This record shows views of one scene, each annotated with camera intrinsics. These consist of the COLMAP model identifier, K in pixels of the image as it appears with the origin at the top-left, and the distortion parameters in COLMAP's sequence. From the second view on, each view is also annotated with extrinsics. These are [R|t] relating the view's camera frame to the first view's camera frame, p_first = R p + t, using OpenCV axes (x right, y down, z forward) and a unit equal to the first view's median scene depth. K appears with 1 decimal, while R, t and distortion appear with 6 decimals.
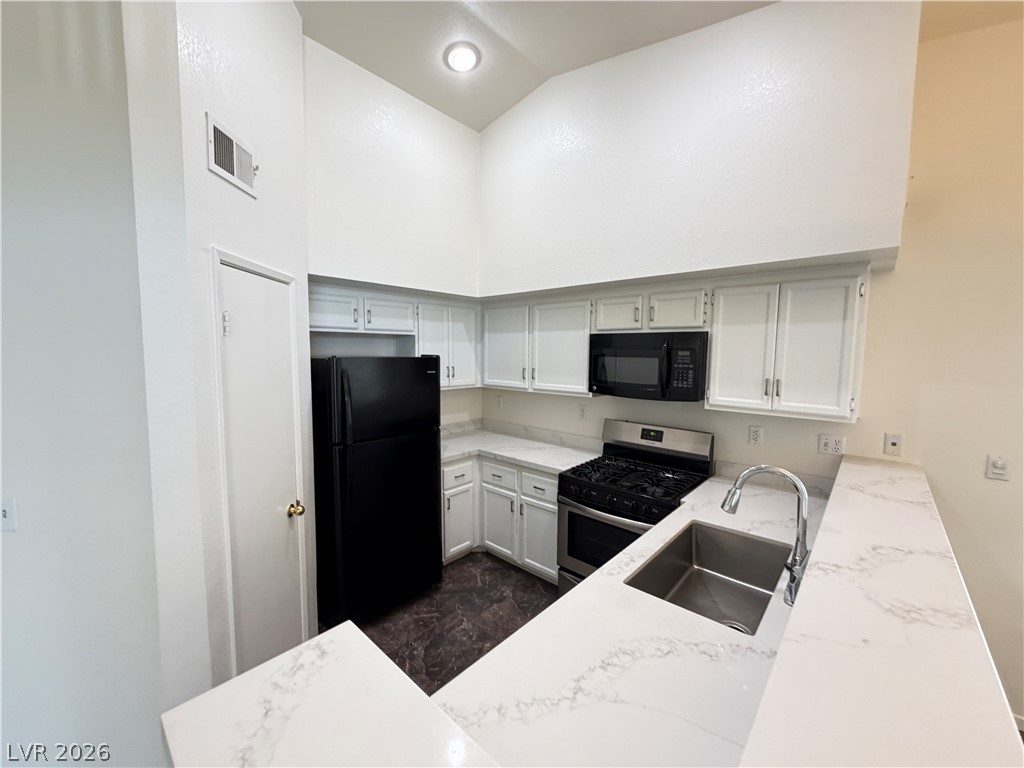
lens RADIAL K [[410.5, 0, 510.1], [0, 410.5, 383.3], [0, 0, 1]] dist [0.003137, -0.000347]
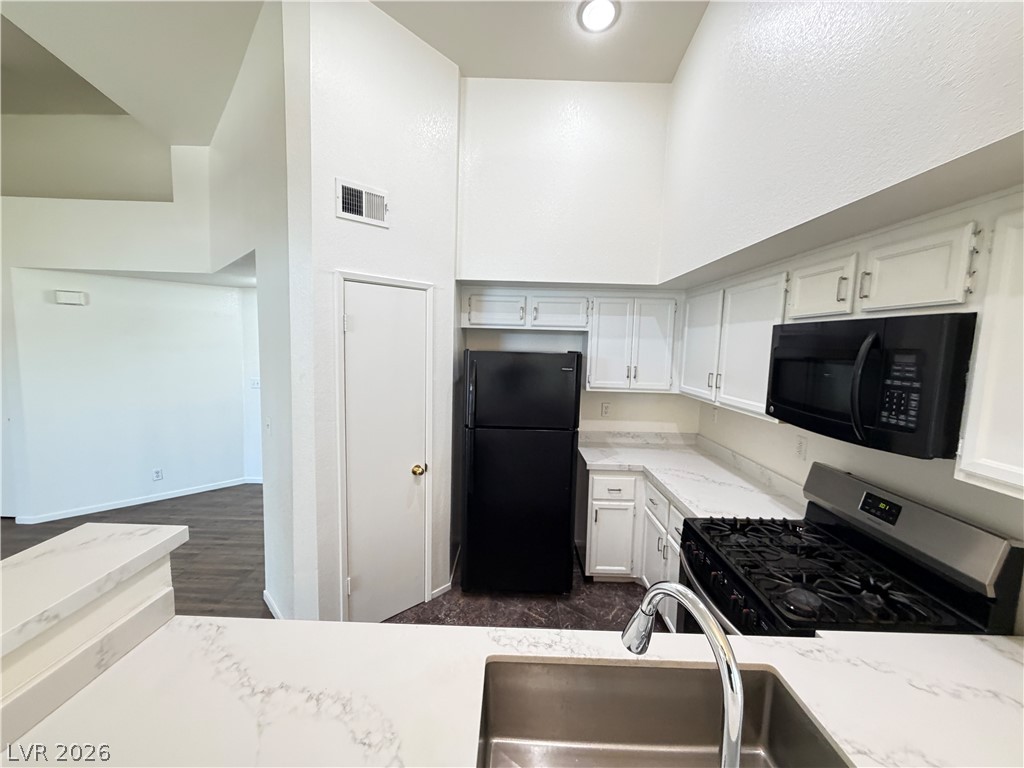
lens RADIAL K [[410.5, 0, 512.2], [0, 410.5, 384.0], [0, 0, 1]] dist [0.003137, -0.000347]
pose [[0.658334, 0.083094, -0.748126, 0.424959], [-0.082189, 0.995881, 0.038287, -0.019148], [0.748226, 0.036282, 0.662451, 0.271141]]
